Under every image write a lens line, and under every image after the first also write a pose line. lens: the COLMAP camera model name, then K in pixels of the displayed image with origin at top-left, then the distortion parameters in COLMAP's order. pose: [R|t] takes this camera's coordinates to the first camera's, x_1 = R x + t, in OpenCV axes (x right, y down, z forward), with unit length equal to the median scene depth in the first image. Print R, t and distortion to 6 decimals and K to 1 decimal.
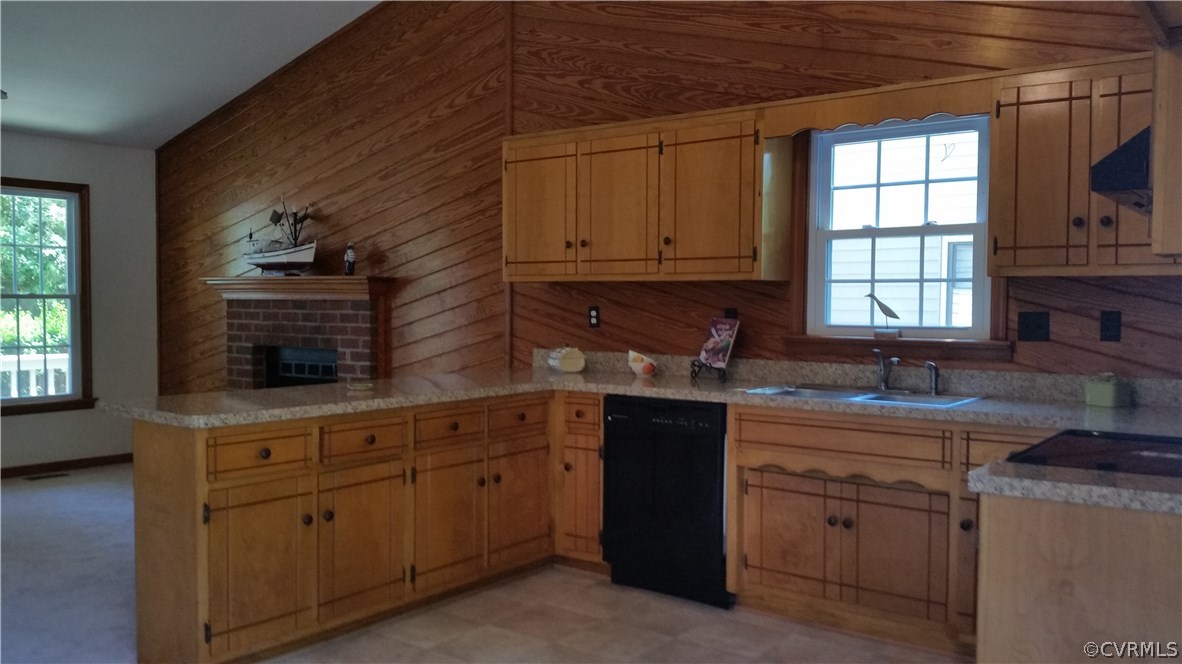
lens RADIAL K [[975.2, 0, 578.0], [0, 975.2, 332.2], [0, 0, 1]] dist [0.209928, -0.462855]
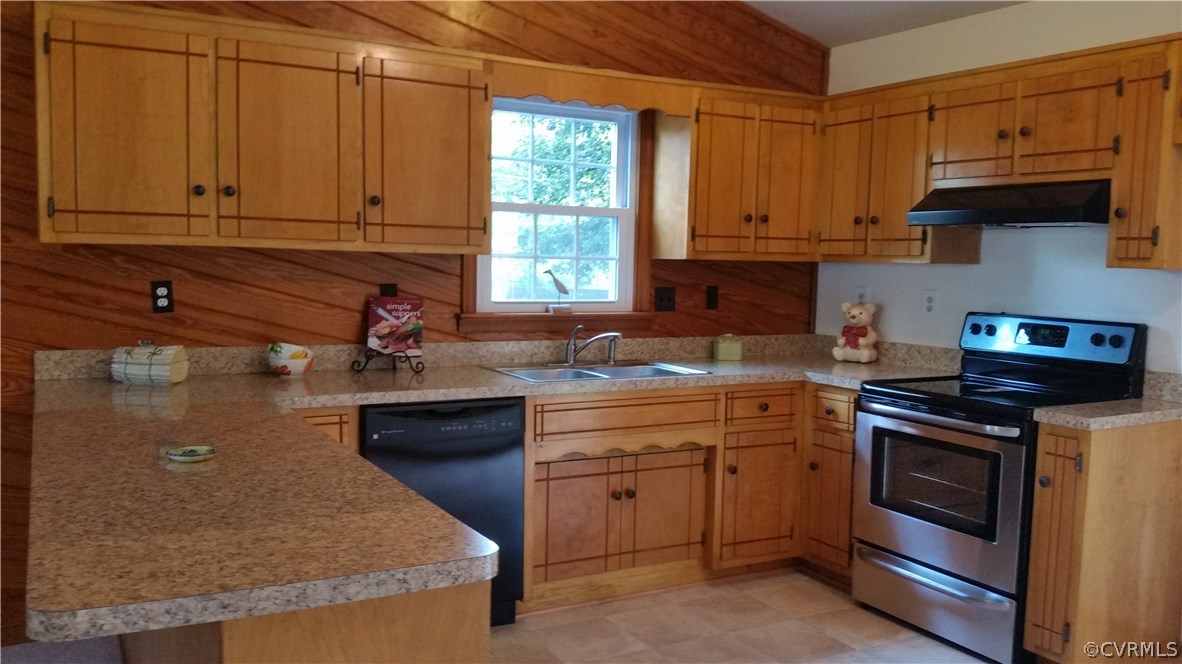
lens RADIAL K [[984.2, 0, 582.7], [0, 984.2, 321.7], [0, 0, 1]] dist [0.208103, -0.477481]
pose [[0.385419, -0.057593, 0.920943, -0.605011], [0.007906, 0.998220, 0.059117, -0.044050], [-0.922708, -0.015504, 0.385188, 0.561119]]
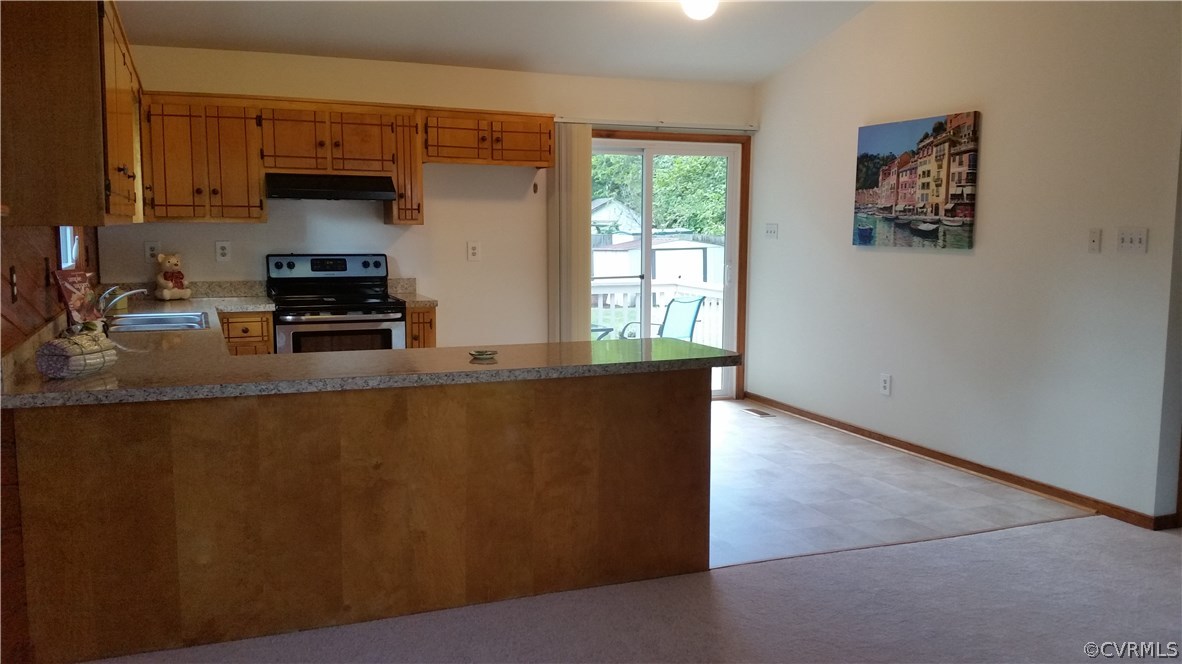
lens RADIAL K [[975.2, 0, 578.0], [0, 975.2, 332.2], [0, 0, 1]] dist [0.209928, -0.462855]
pose [[-0.864921, -0.066667, 0.497461, -0.688962], [0.005163, 0.989905, 0.141639, -0.083817], [-0.501881, 0.125075, -0.855845, 1.609920]]
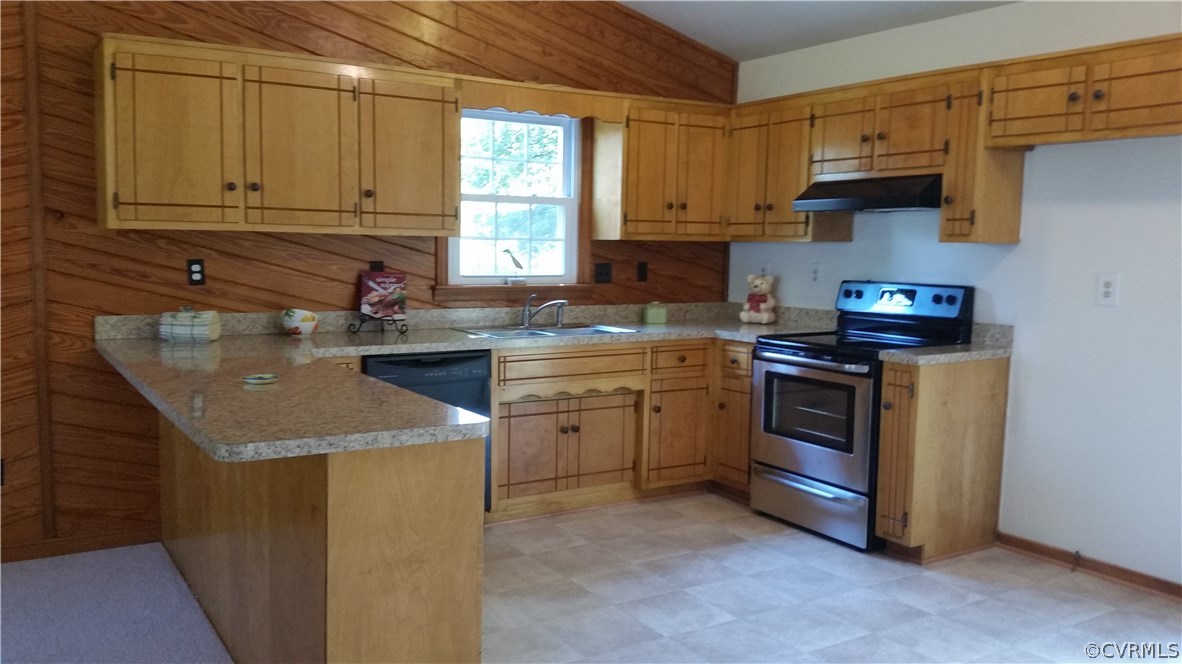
lens RADIAL K [[975.2, 0, 578.0], [0, 975.2, 332.2], [0, 0, 1]] dist [0.209928, -0.462855]
pose [[0.339931, -0.087207, 0.936399, -0.798968], [0.015129, 0.996070, 0.087272, -0.040093], [-0.940329, -0.015499, 0.339914, 0.486507]]
